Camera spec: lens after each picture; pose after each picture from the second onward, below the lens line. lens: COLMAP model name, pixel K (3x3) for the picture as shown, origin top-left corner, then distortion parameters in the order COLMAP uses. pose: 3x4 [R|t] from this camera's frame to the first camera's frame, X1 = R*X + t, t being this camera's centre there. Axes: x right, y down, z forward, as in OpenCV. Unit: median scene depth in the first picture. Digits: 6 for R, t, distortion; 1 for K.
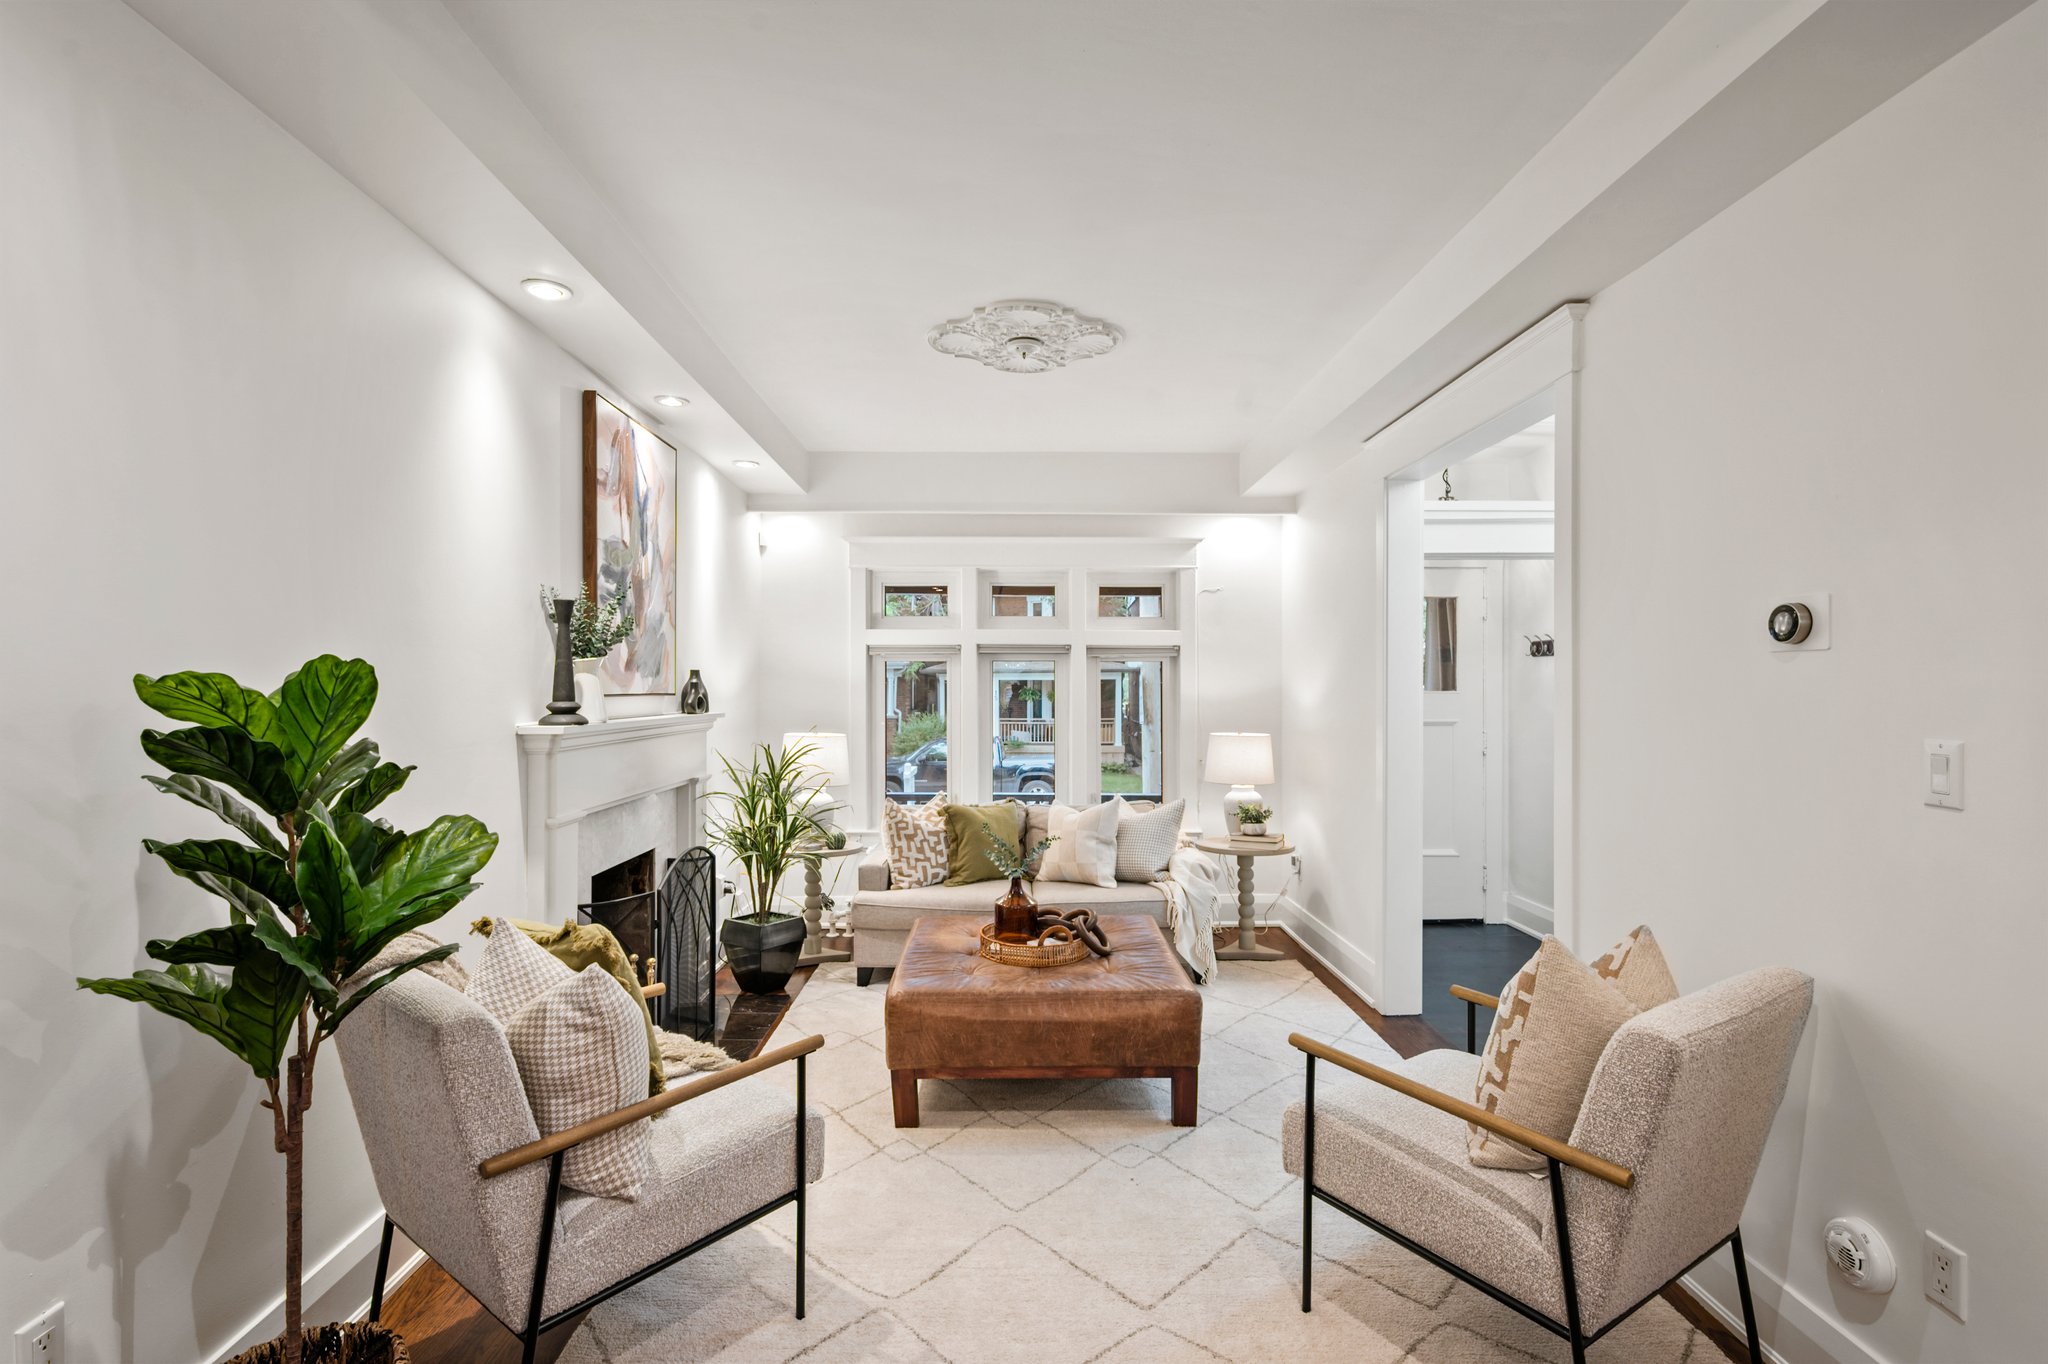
lens RADIAL K [[957.0, 0, 1017.0], [0, 957.0, 689.2], [0, 0, 1]] dist [-0.002014, 0.000282]
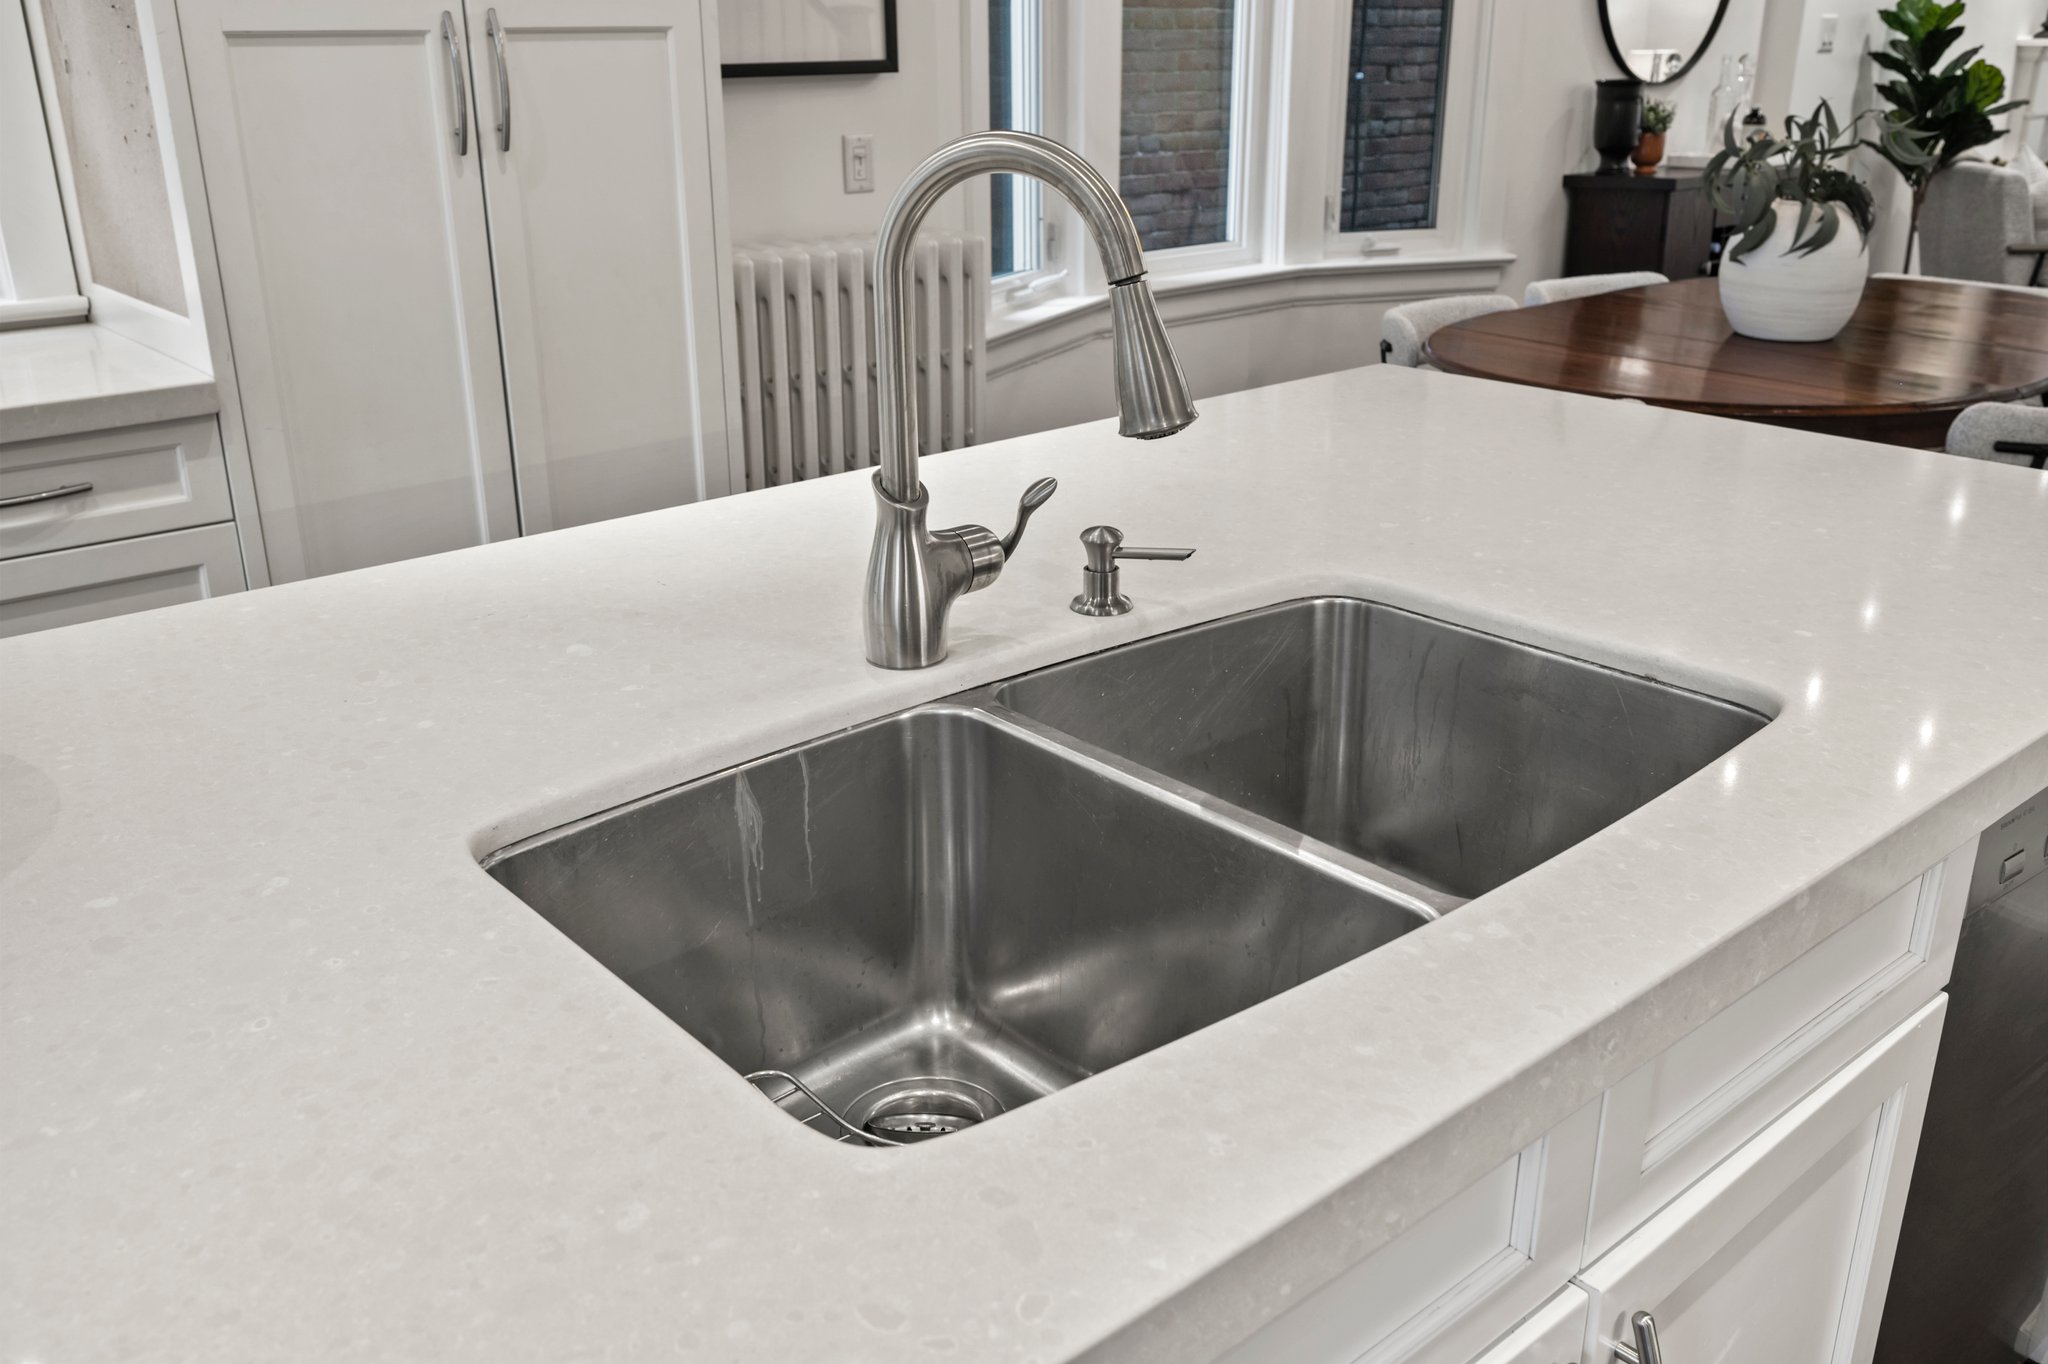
lens RADIAL K [[1700.0, 0, 1006.3], [0, 1700.0, 686.8], [0, 0, 1]] dist [-0.002179, -0.001699]
pose [[0.634702, 0.274181, -0.722481, 0.407435], [0.008694, 0.932346, 0.361462, 0.008210], [0.772708, -0.235702, 0.589378, -1.263580]]
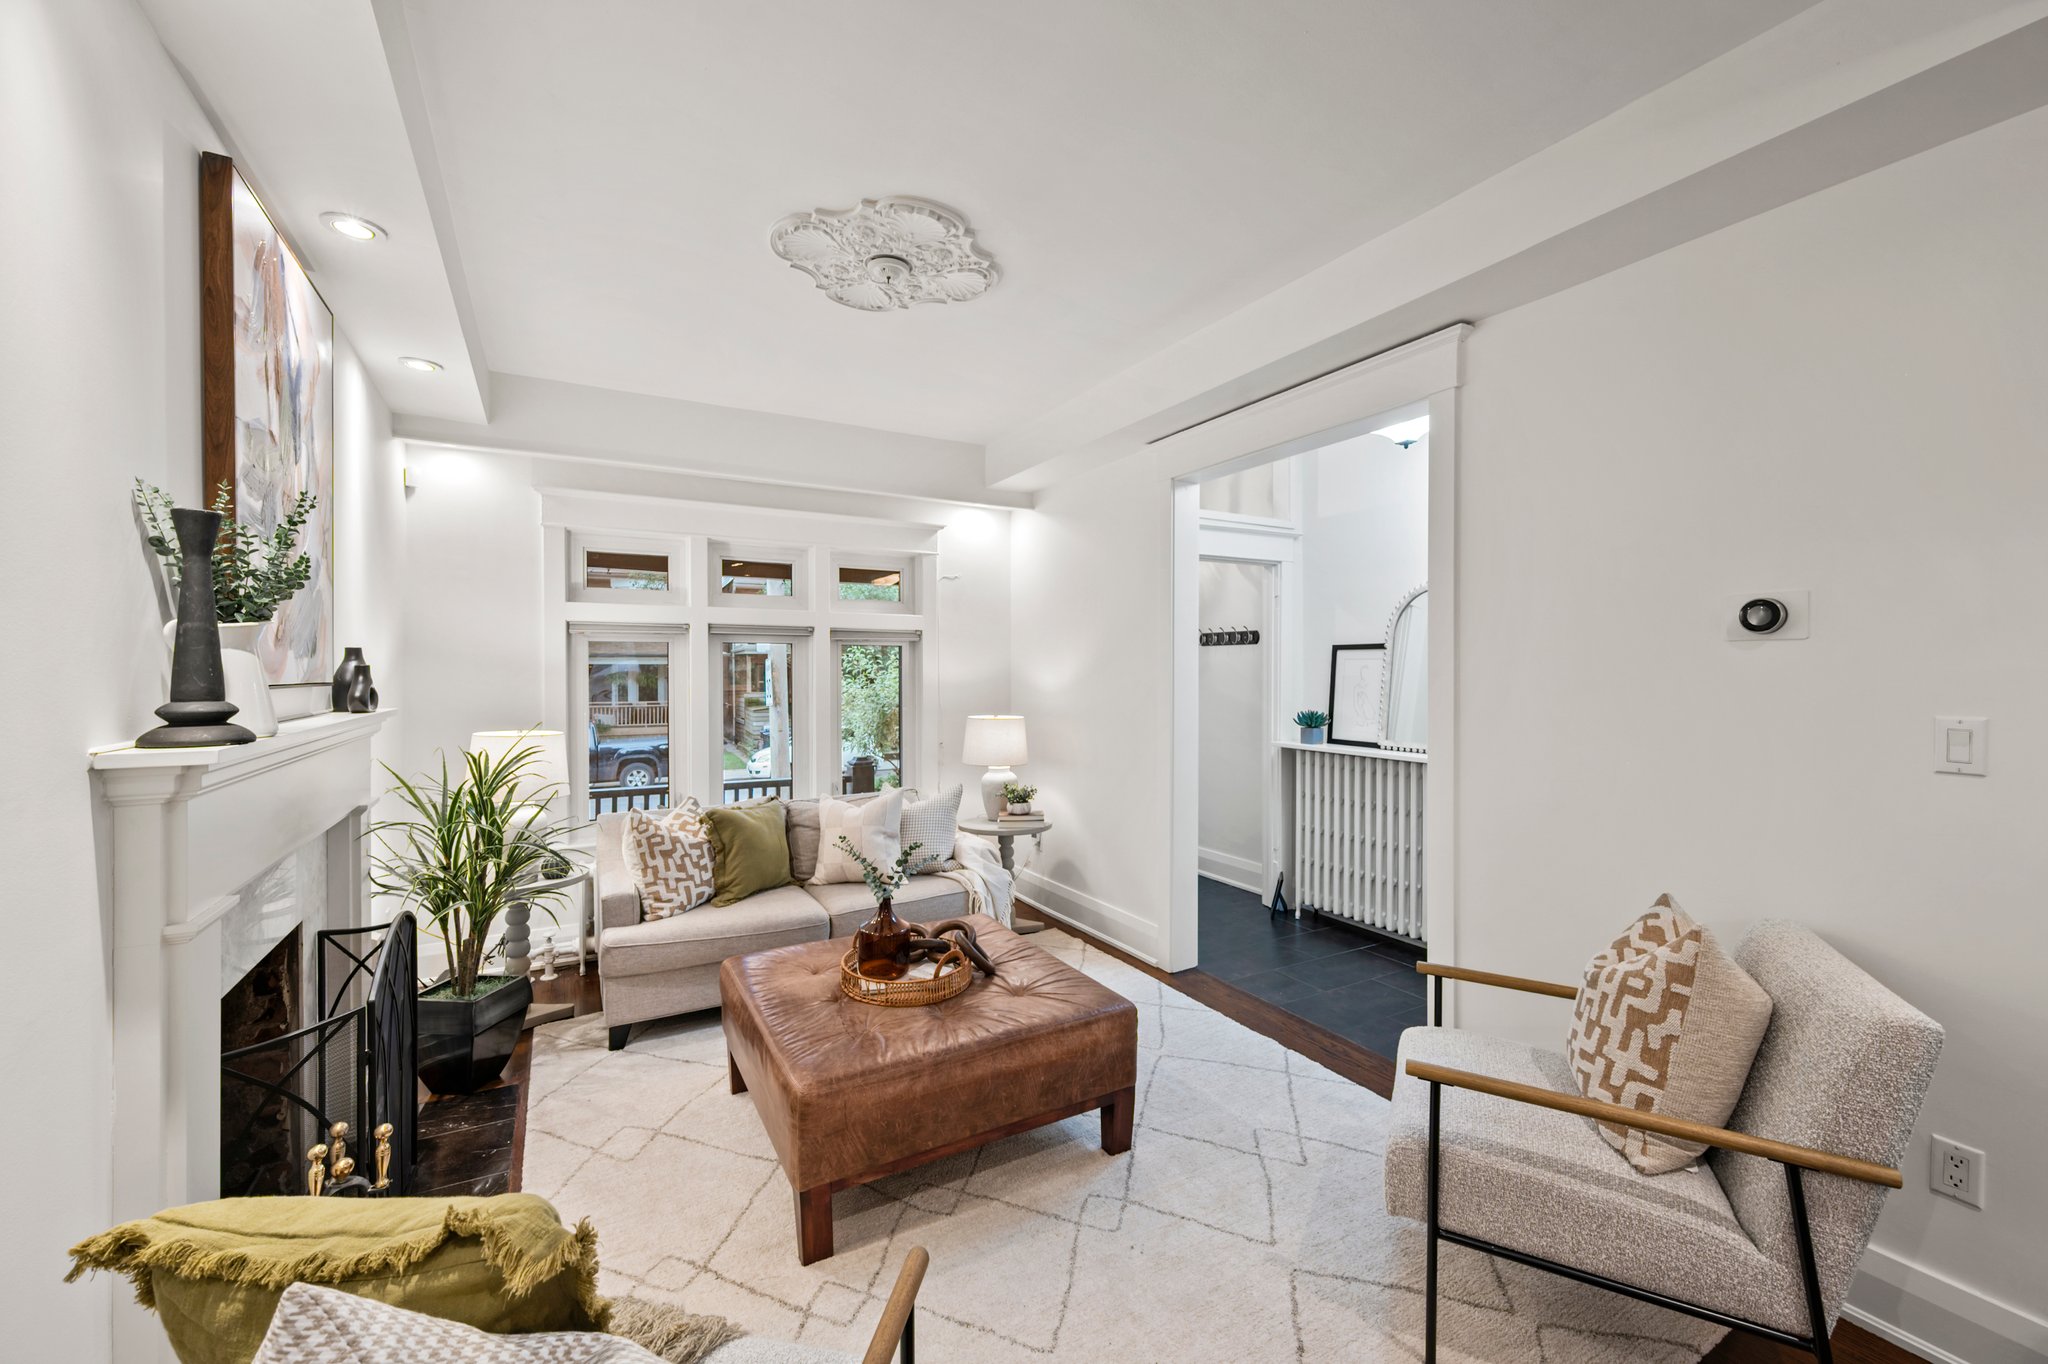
lens RADIAL K [[812.3, 0, 1020.0], [0, 812.3, 677.8], [0, 0, 1]] dist [-0.000948, 0.000301]
pose [[0.876578, -0.005472, 0.481228, -0.209286], [0.002366, 0.999972, 0.007061, -0.001662], [-0.481253, -0.005051, 0.876567, 0.275191]]
